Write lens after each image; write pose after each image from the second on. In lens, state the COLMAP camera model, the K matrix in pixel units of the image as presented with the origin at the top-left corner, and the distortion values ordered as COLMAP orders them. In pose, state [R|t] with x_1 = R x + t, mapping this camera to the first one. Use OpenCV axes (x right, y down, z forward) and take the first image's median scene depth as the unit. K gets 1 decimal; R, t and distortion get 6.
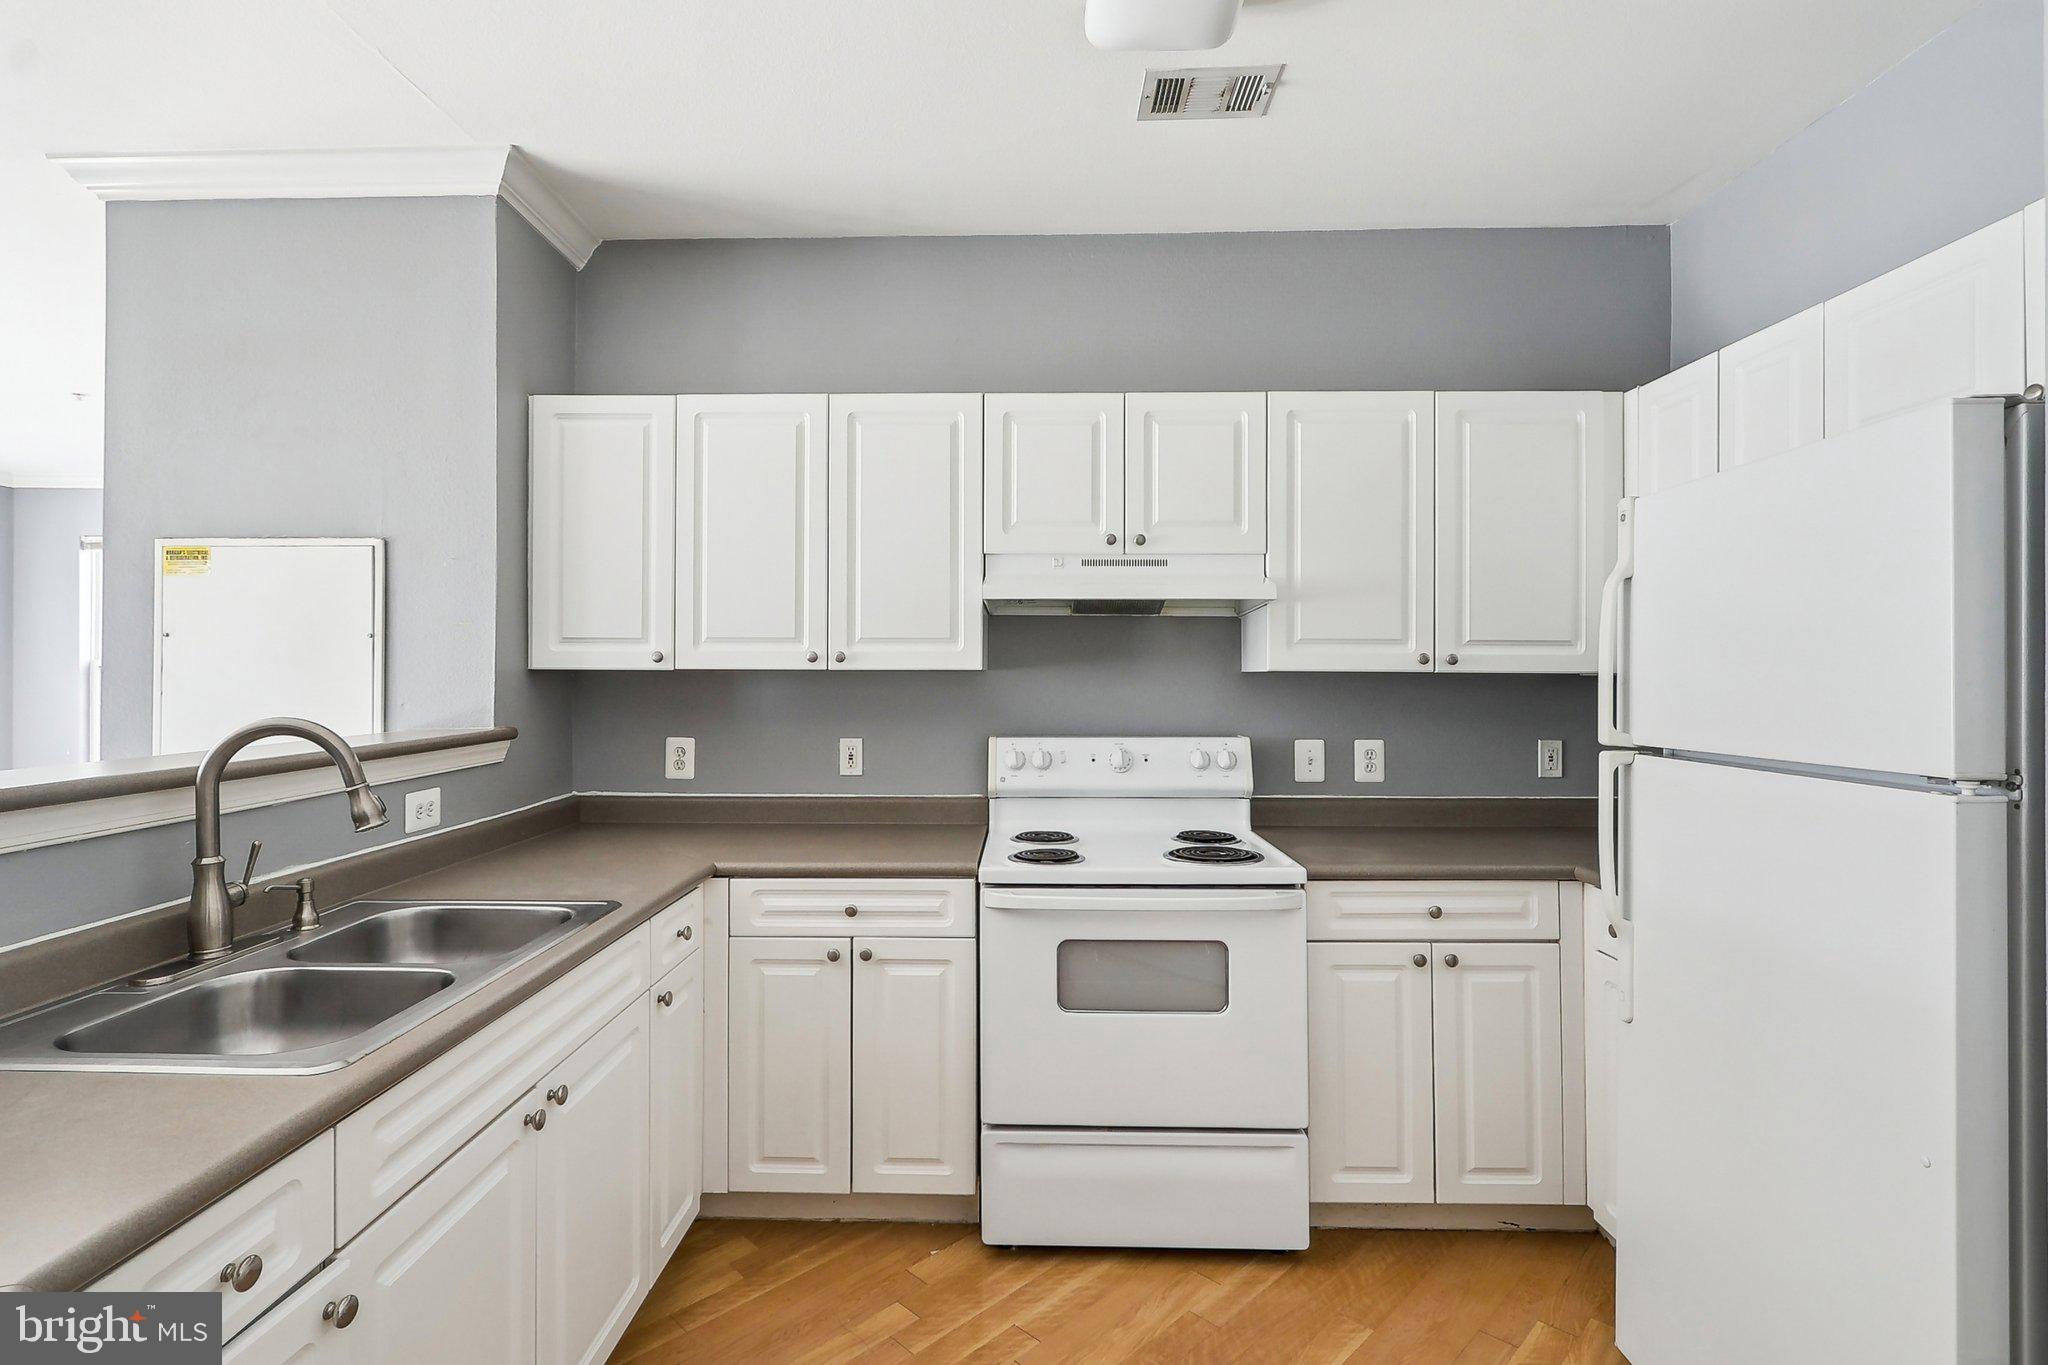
lens RADIAL K [[949.8, 0, 1033.5], [0, 949.8, 664.0], [0, 0, 1]] dist [0.000642, -0.001712]
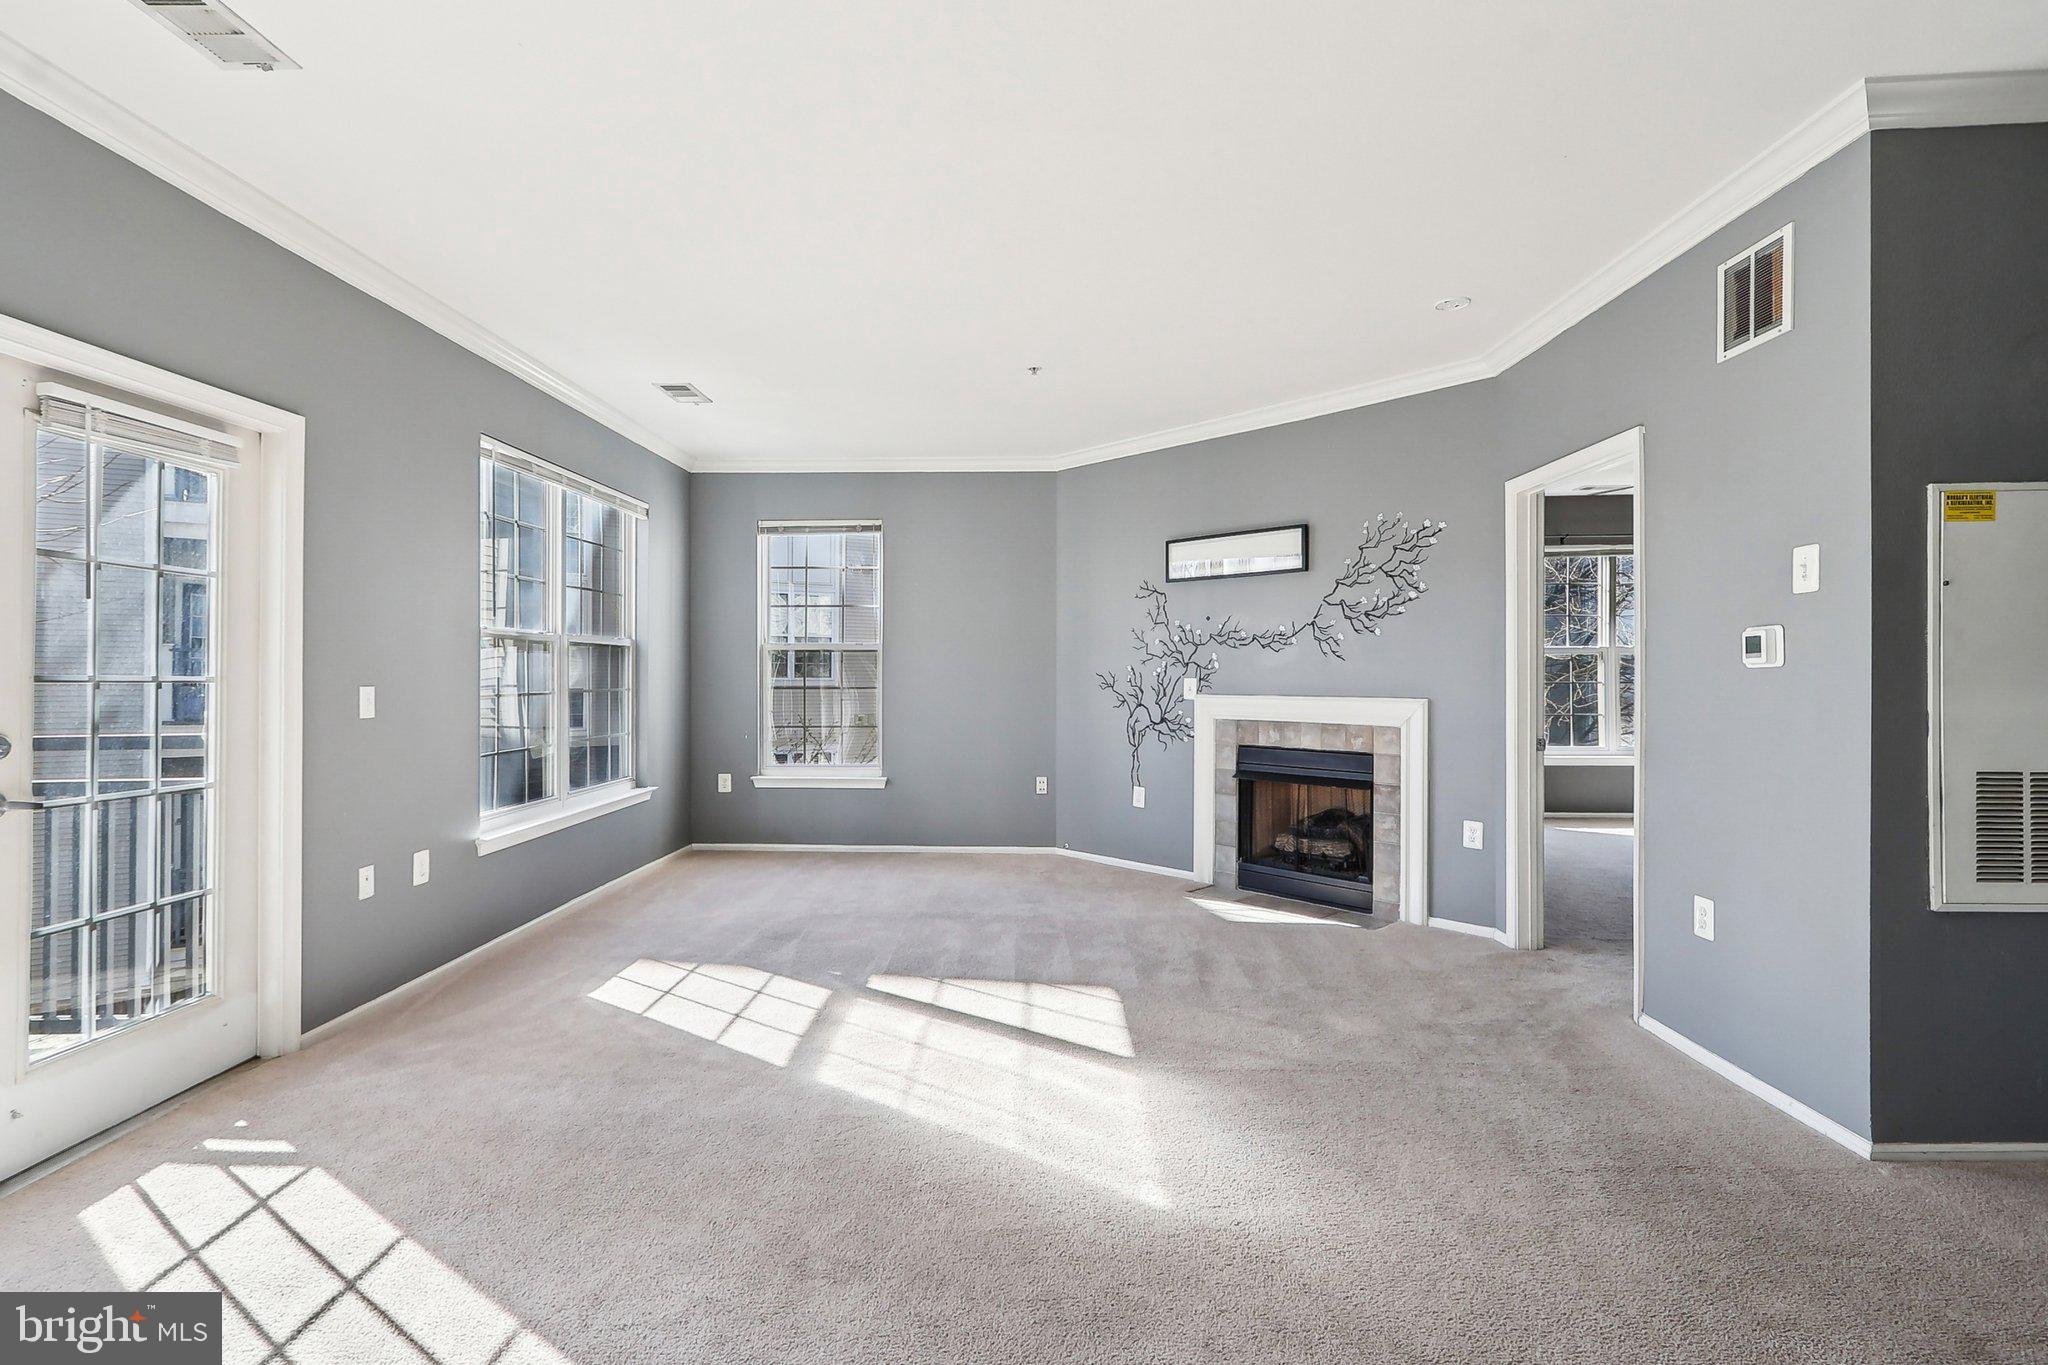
lens RADIAL K [[949.8, 0, 1005.2], [0, 949.8, 672.5], [0, 0, 1]] dist [0.000642, -0.001712]
pose [[0.999271, -0.003015, -0.038062, -1.697437], [0.003361, 0.999954, 0.009028, 0.045813], [0.038033, -0.009149, 0.999235, -0.016309]]
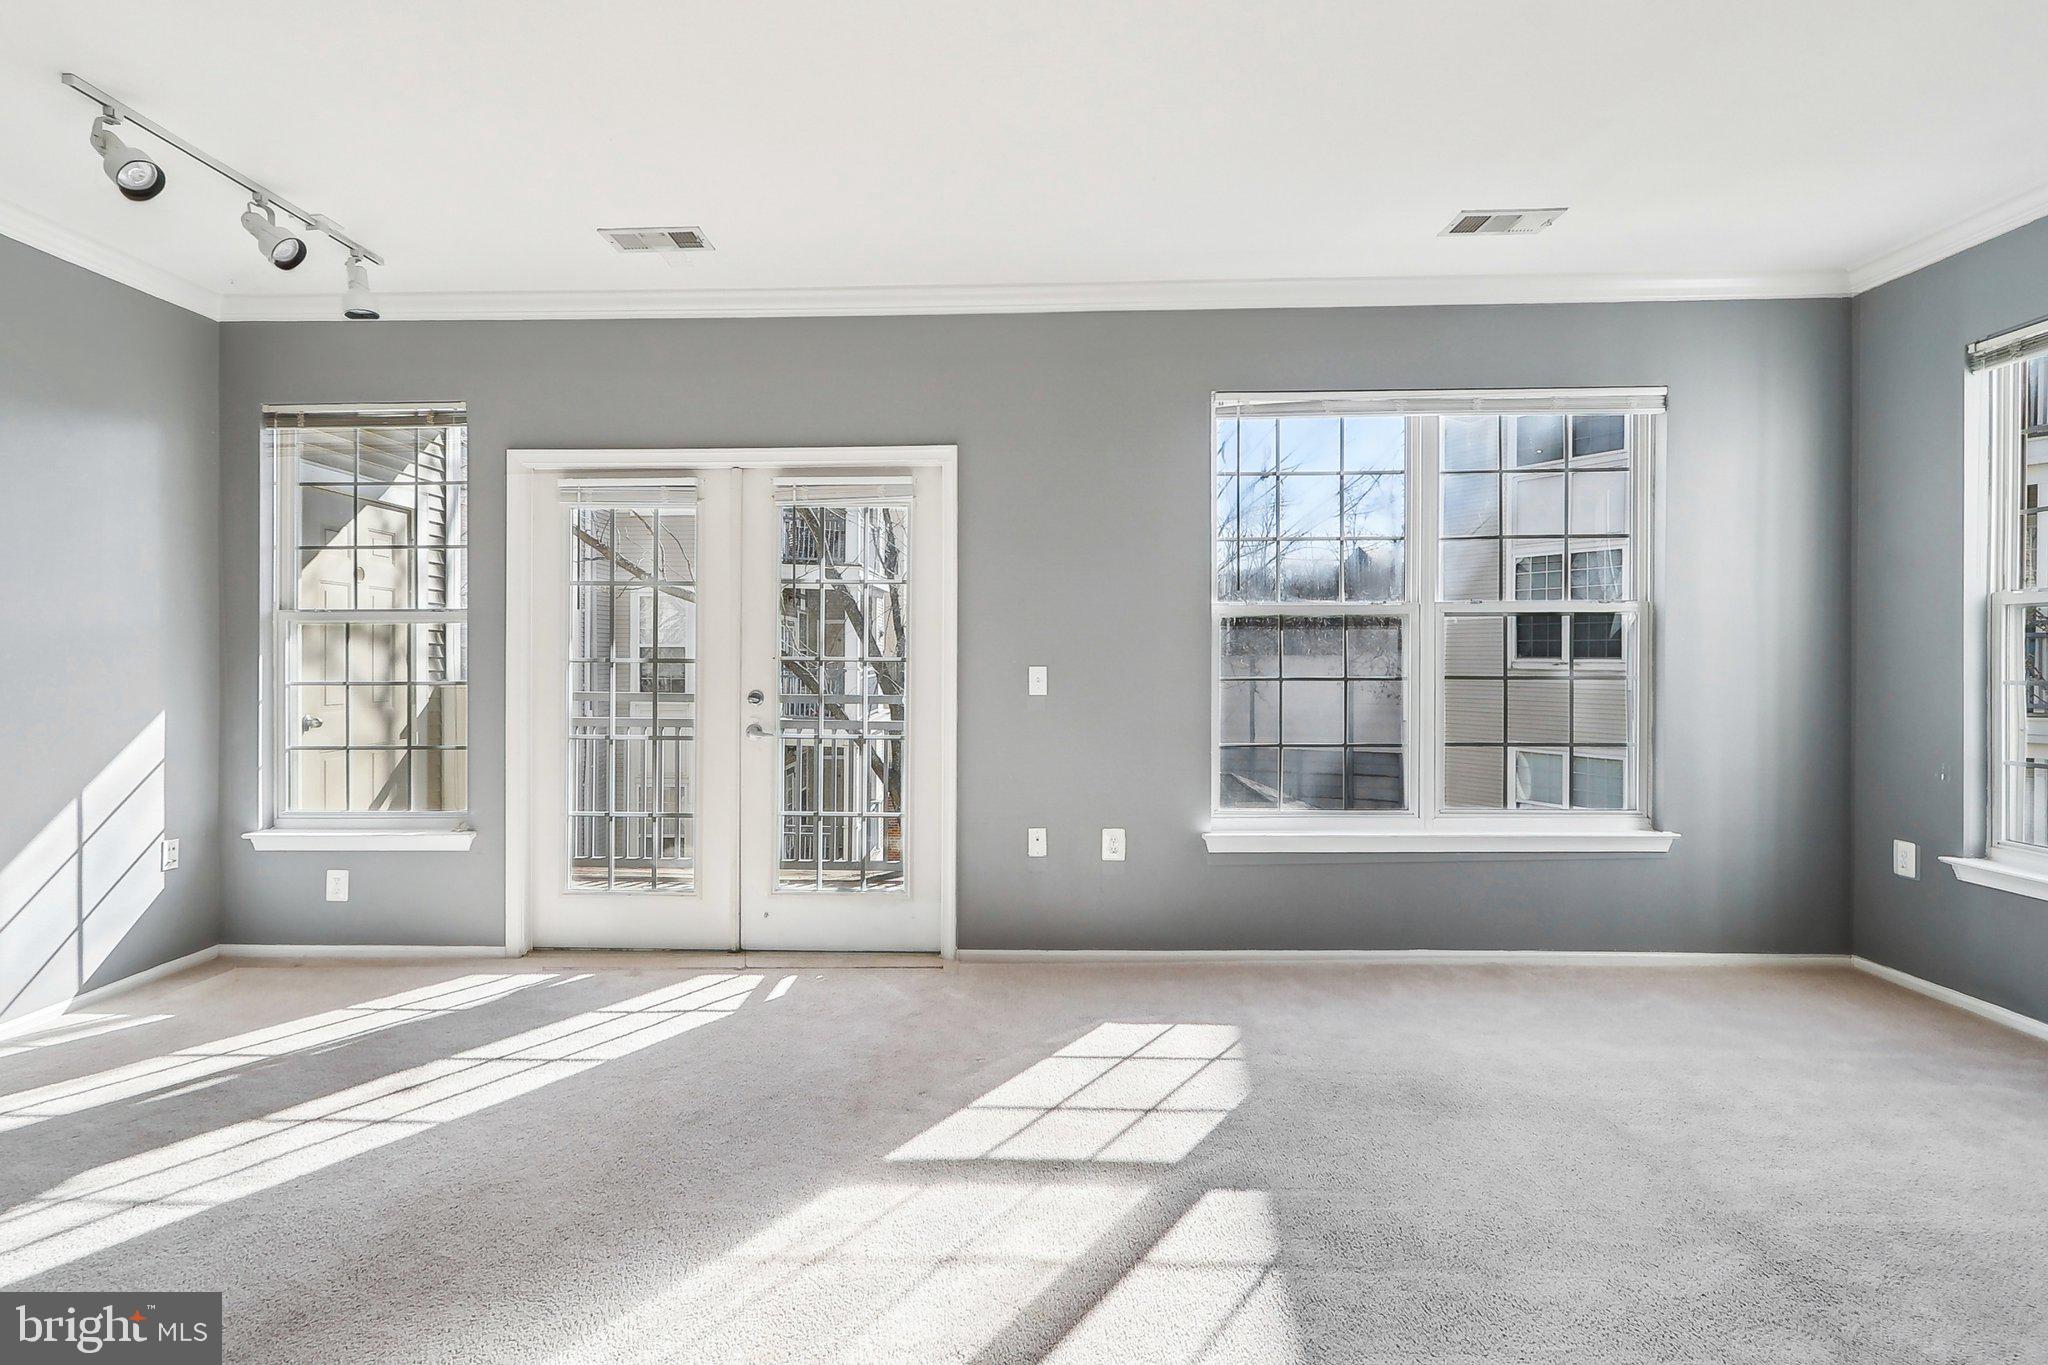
lens RADIAL K [[949.8, 0, 1015.5], [0, 949.8, 663.3], [0, 0, 1]] dist [0.000642, -0.001712]
pose [[-0.024809, 0.000915, -0.999692, -1.175819], [0.012959, 0.999916, 0.000593, 0.066684], [0.999608, -0.012940, -0.024819, 1.238779]]
